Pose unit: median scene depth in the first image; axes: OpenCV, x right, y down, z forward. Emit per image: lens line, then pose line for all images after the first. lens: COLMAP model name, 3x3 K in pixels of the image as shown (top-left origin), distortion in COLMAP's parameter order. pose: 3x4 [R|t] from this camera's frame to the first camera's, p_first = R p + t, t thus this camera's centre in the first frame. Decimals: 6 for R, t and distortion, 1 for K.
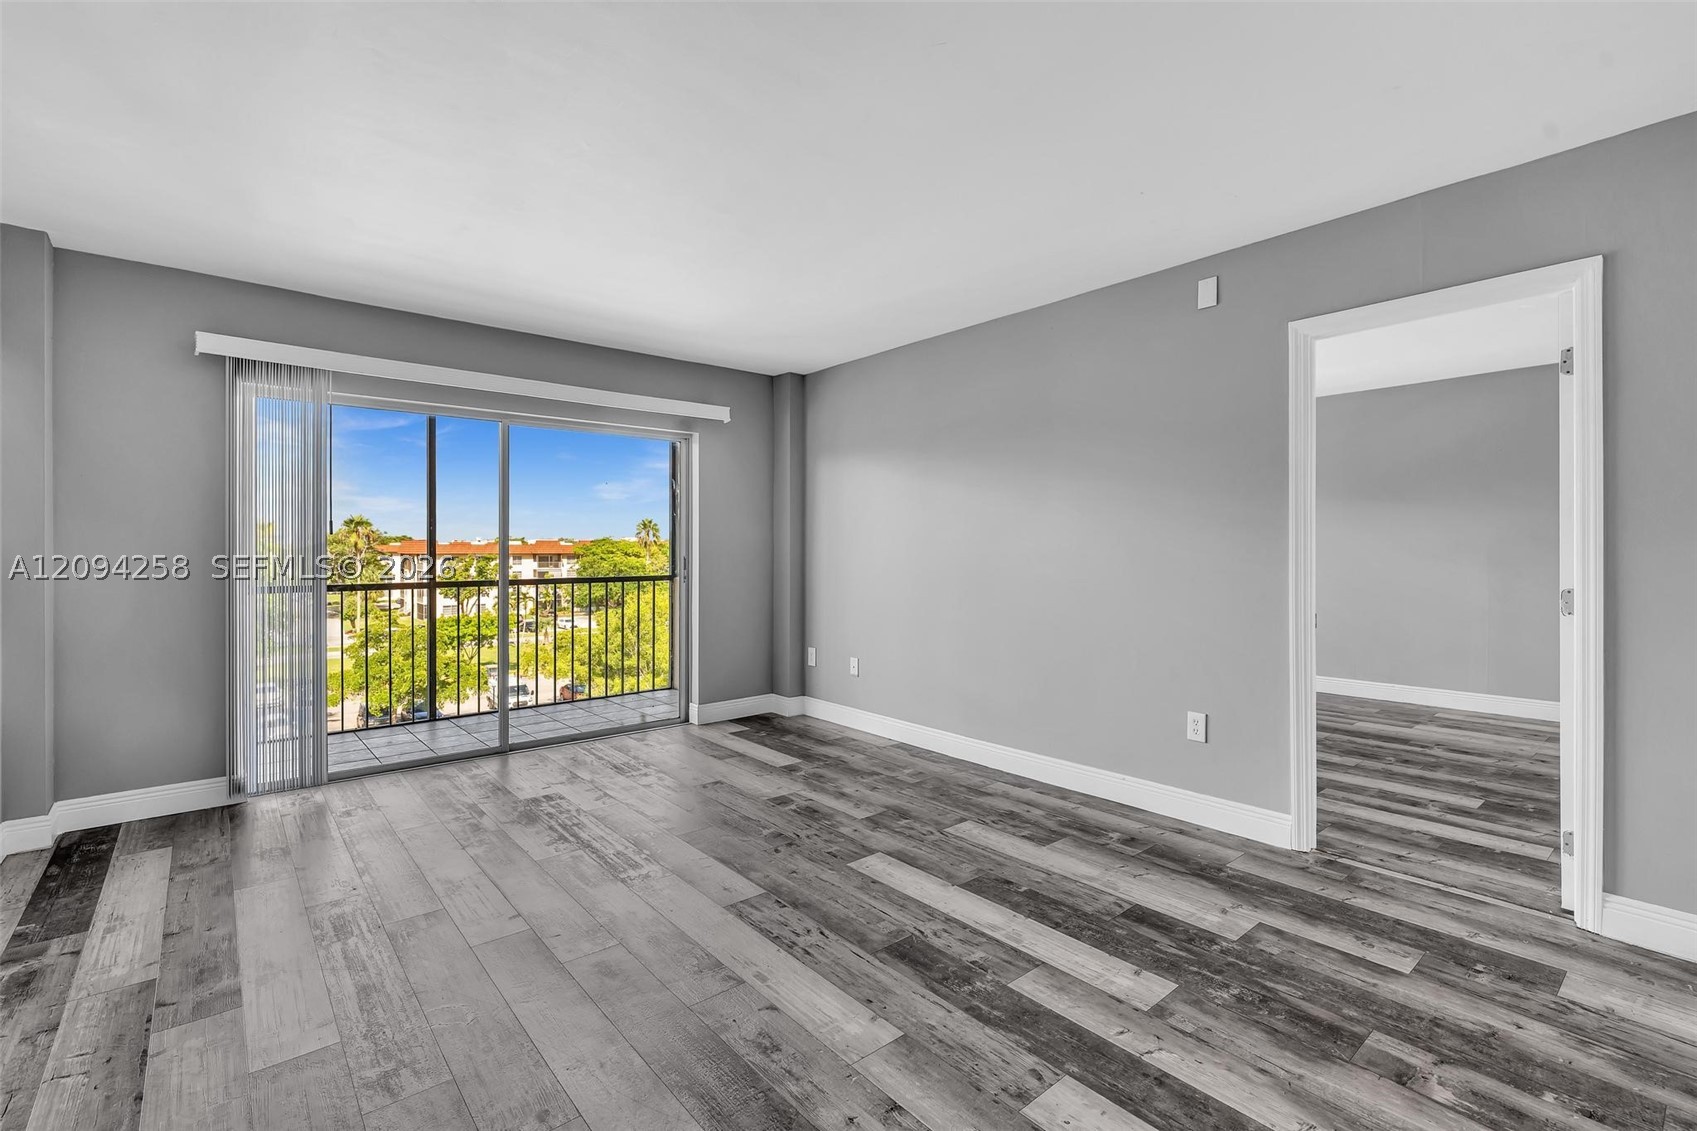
lens RADIAL K [[764.0, 0, 840.0], [0, 764.0, 551.4], [0, 0, 1]] dist [-0.010834, 0.004411]
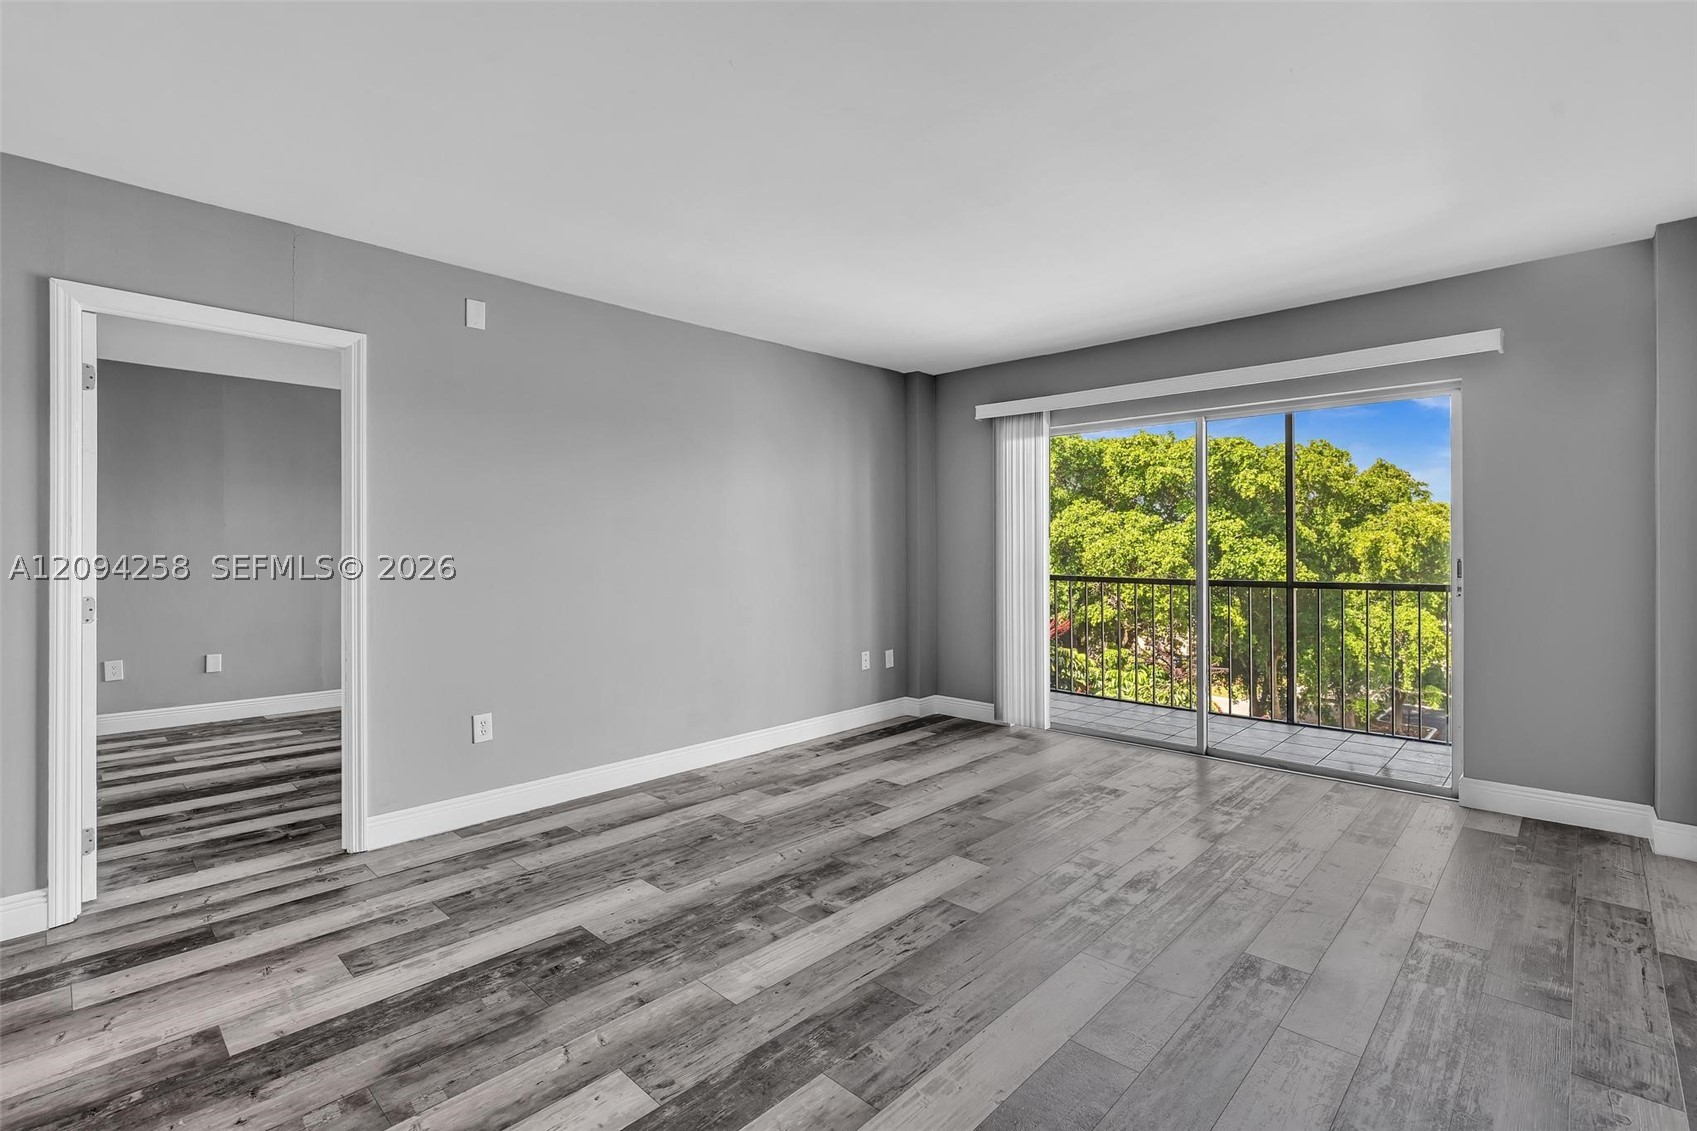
lens RADIAL K [[764.0, 0, 854.9], [0, 764.0, 566.3], [0, 0, 1]] dist [-0.010834, 0.004411]
pose [[0.114208, 0.021442, -0.993225, 0.661646], [0.000933, 0.999764, 0.021690, -0.004315], [0.993456, -0.003404, 0.114161, 0.597825]]
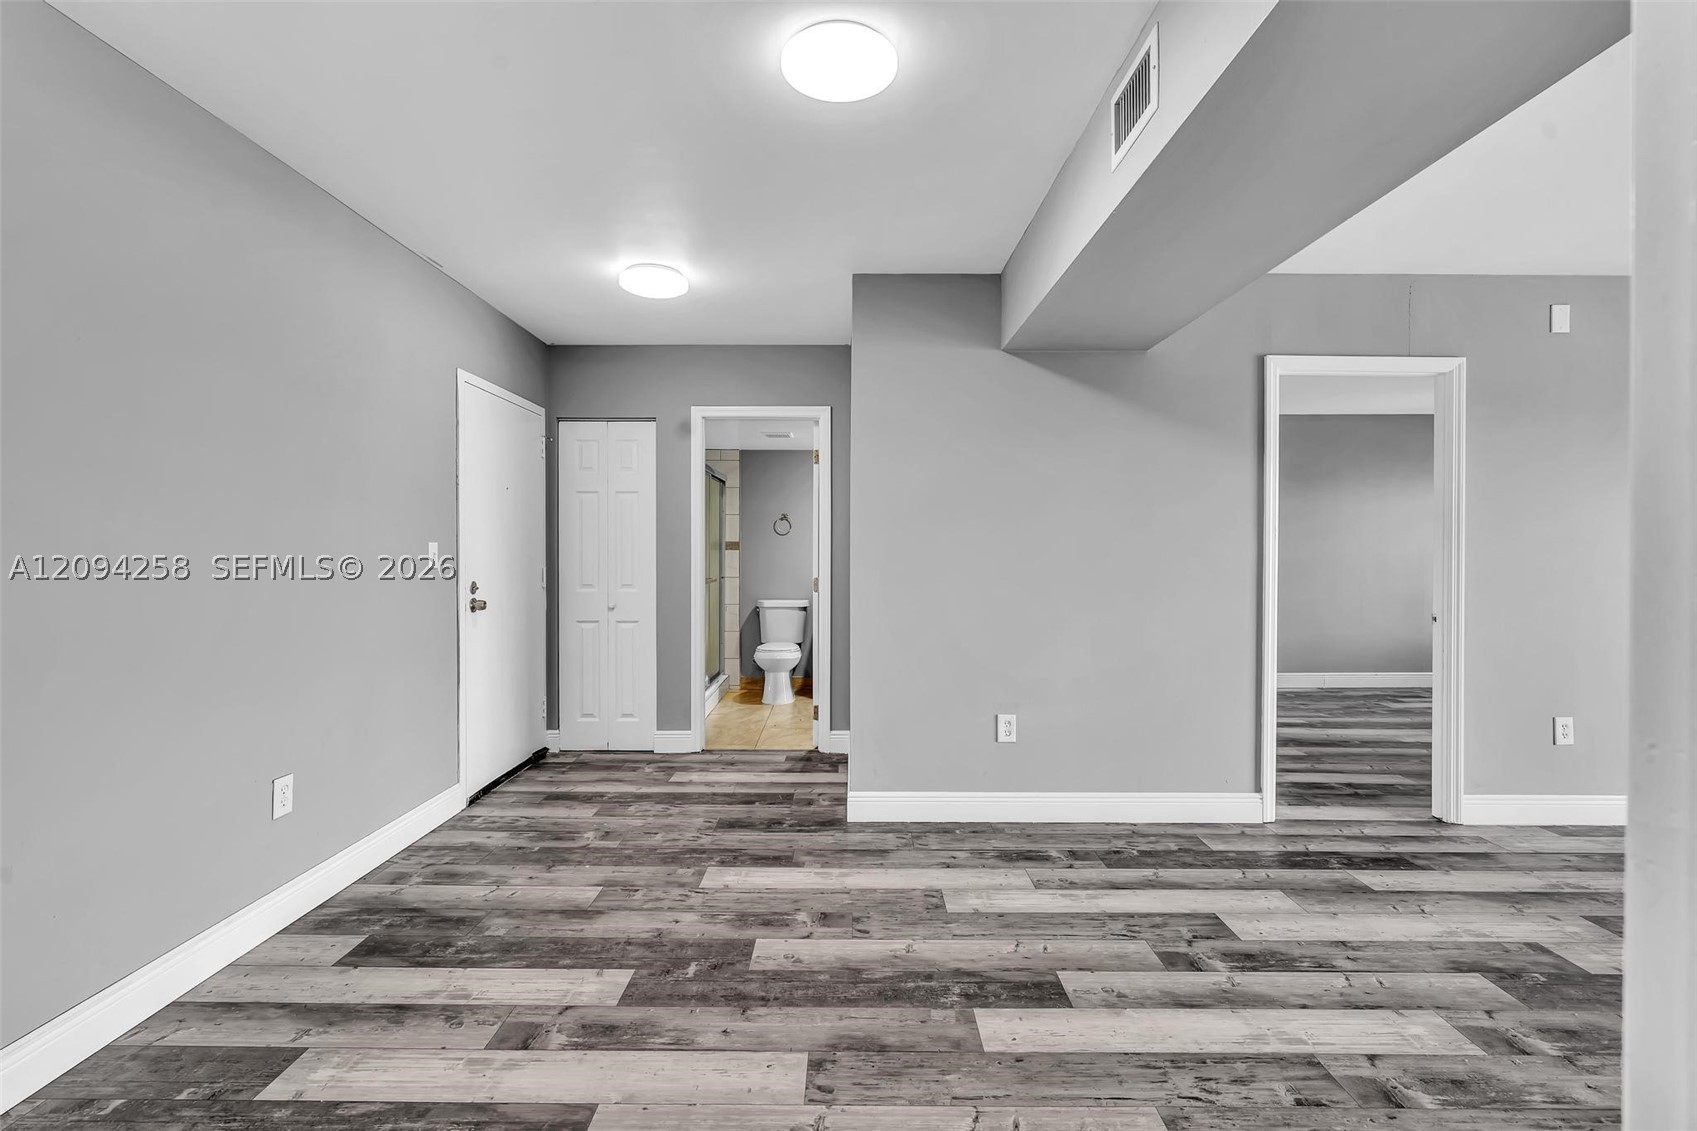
lens RADIAL K [[764.0, 0, 849.4], [0, 764.0, 555.0], [0, 0, 1]] dist [-0.010834, 0.004411]
pose [[-0.649172, 0.003955, -0.760631, 0.994911], [-0.004020, 0.999955, 0.008630, -0.005814], [0.760631, 0.008660, -0.649127, 0.139938]]
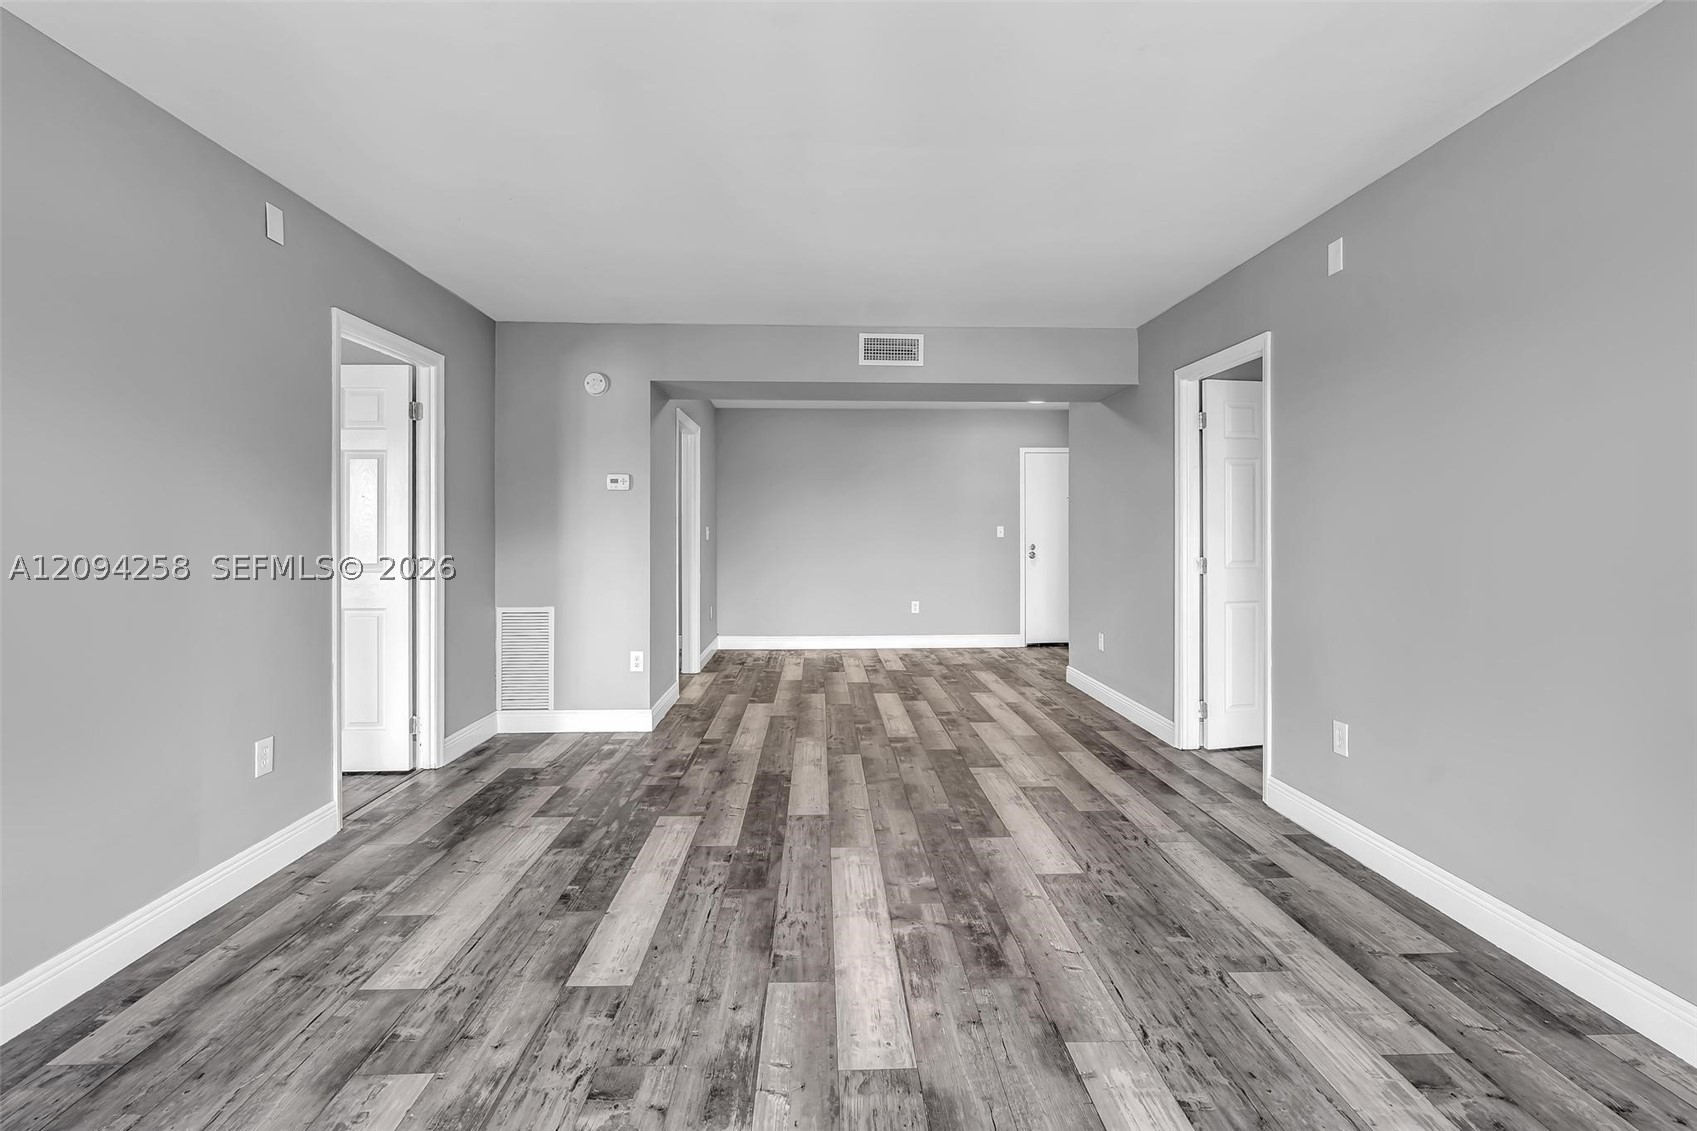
lens RADIAL K [[764.0, 0, 849.0], [0, 764.0, 533.6], [0, 0, 1]] dist [-0.010834, 0.004411]
pose [[-0.792807, -0.001359, 0.609471, -0.506690], [0.004166, 0.999962, 0.007649, -0.008387], [-0.609458, 0.008603, -0.792771, 1.256662]]
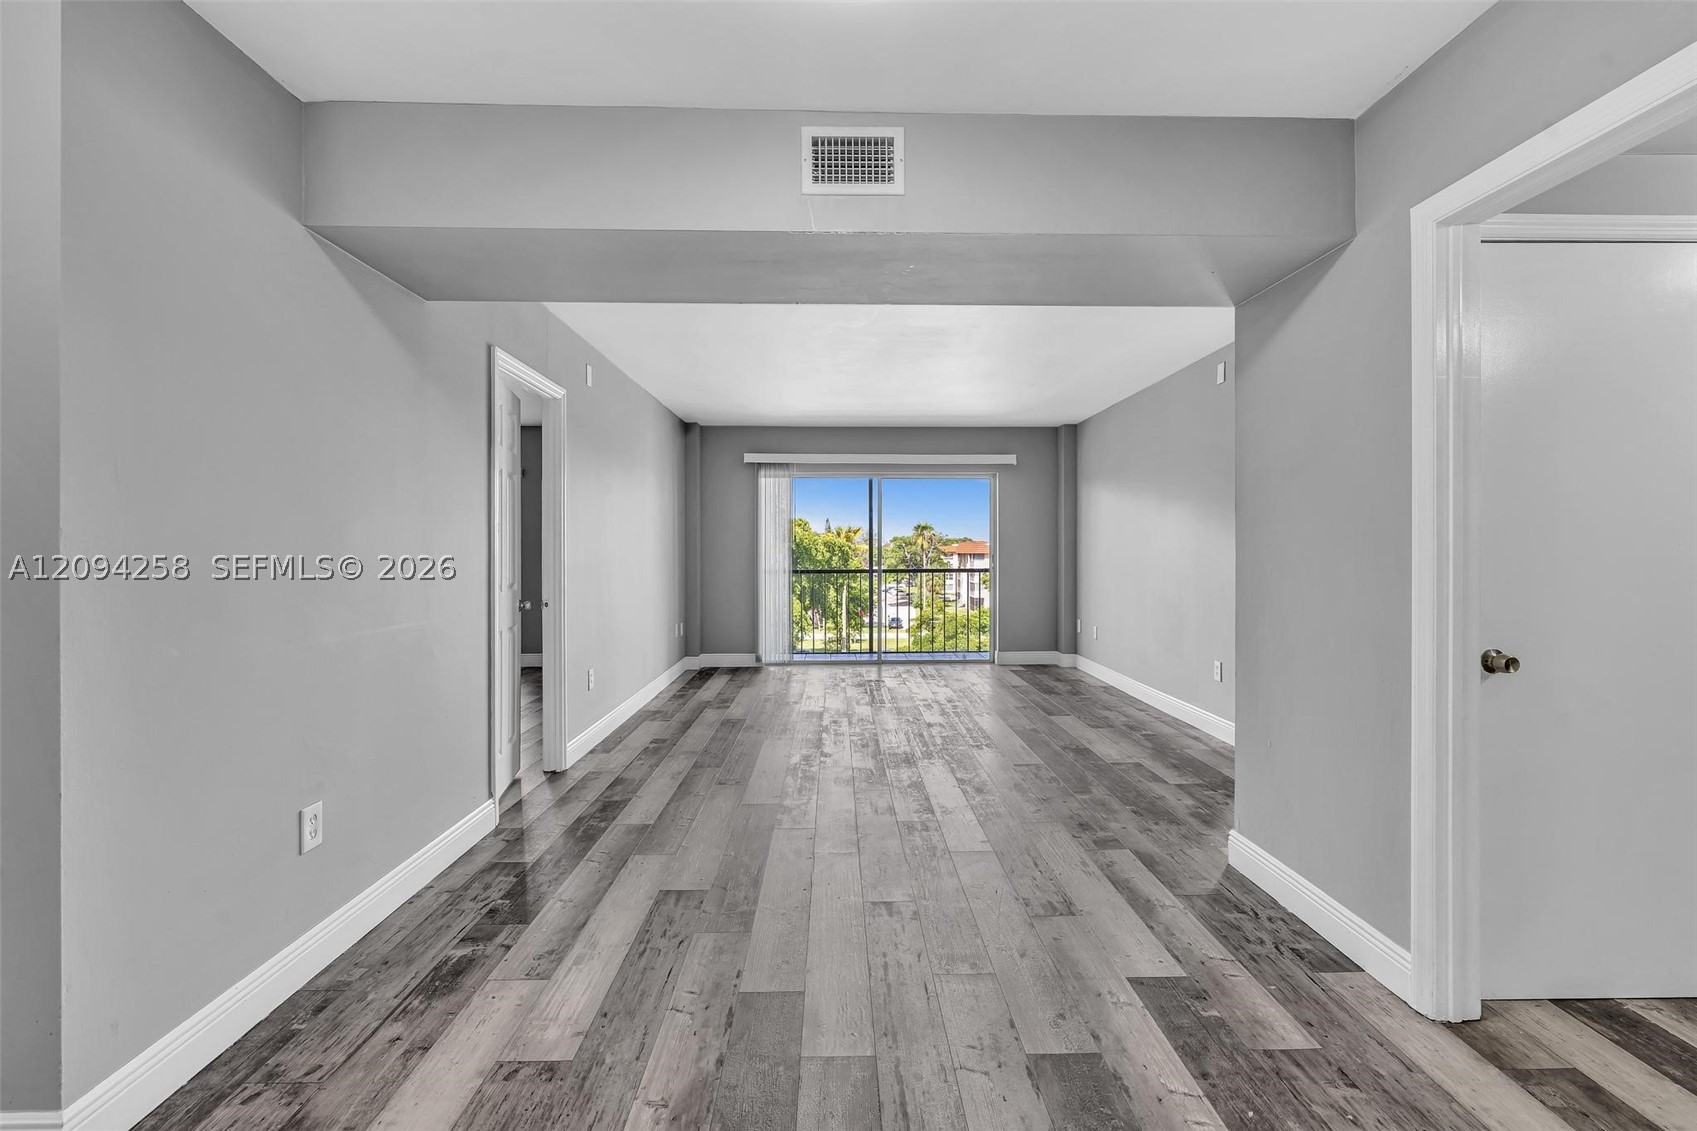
lens RADIAL K [[764.0, 0, 839.2], [0, 764.0, 558.1], [0, 0, 1]] dist [-0.010834, 0.004411]
pose [[0.772697, 0.005528, -0.634751, 0.830443], [-0.000041, 0.999963, 0.008658, 0.000906], [0.634775, -0.006664, 0.772668, -0.586710]]
